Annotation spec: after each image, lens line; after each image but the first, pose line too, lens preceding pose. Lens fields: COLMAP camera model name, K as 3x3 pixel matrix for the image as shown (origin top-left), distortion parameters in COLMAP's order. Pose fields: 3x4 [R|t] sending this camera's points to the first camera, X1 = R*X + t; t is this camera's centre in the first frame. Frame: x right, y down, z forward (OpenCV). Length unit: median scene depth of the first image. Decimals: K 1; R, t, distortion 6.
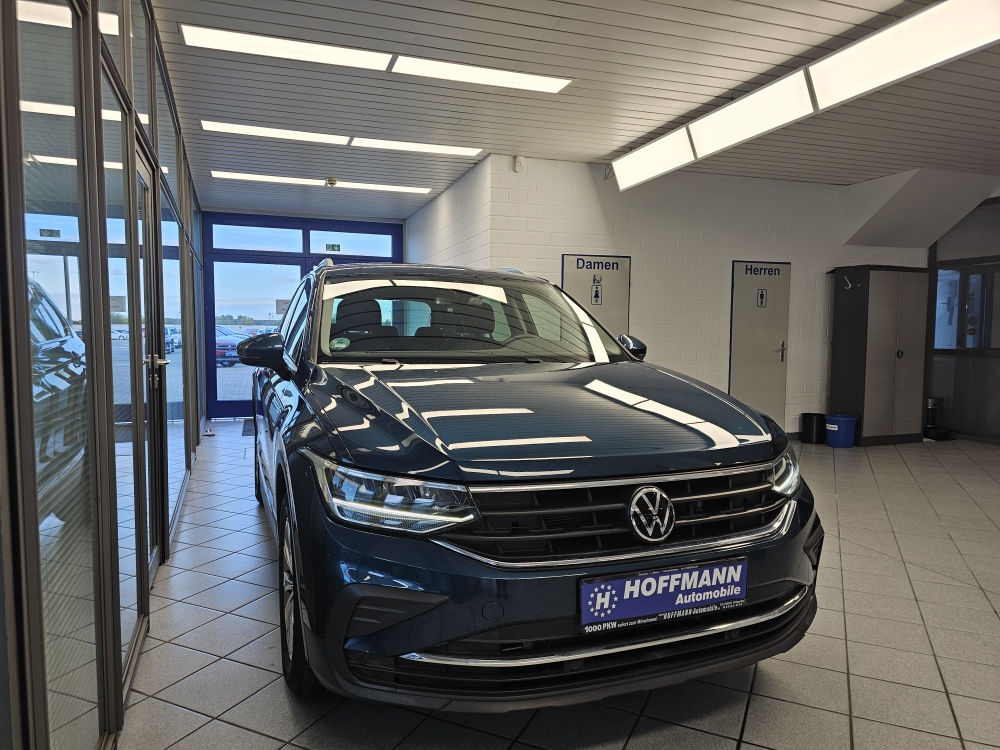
lens RADIAL K [[675.7, 0, 498.6], [0, 675.7, 383.3], [0, 0, 1]] dist [0.080102, -0.087170]
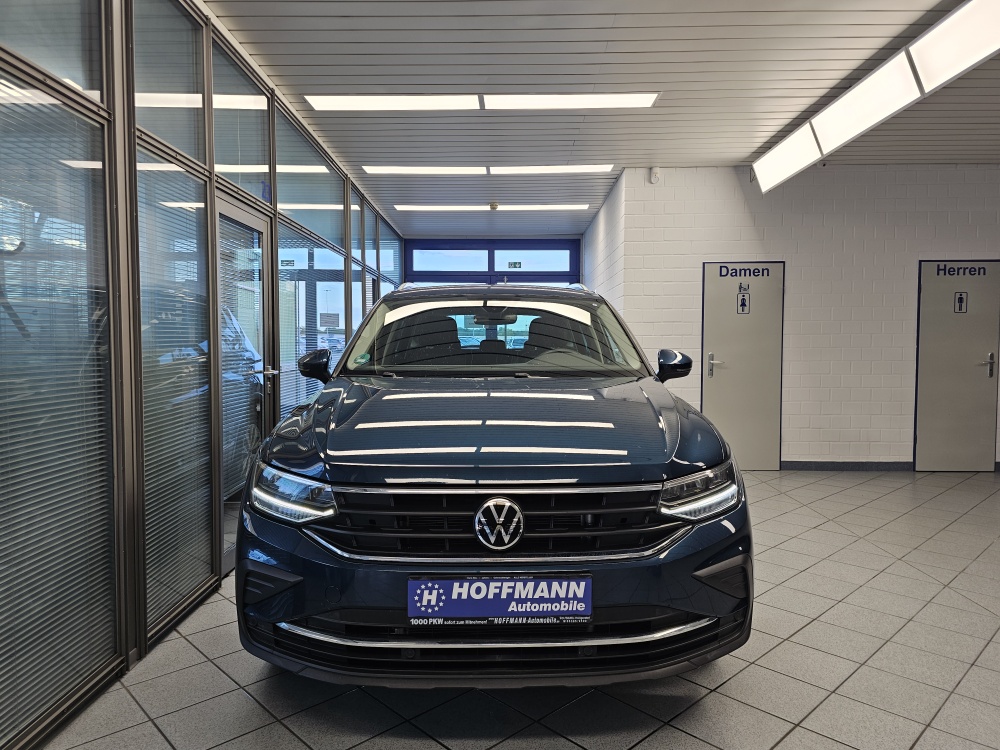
lens RADIAL K [[676.2, 0, 504.4], [0, 676.2, 371.9], [0, 0, 1]] dist [0.064458, -0.074193]
pose [[0.937282, 0.010100, -0.348426, 0.597582], [-0.020366, 0.999459, -0.025815, -0.016763], [0.347977, 0.031292, 0.936981, 0.004368]]
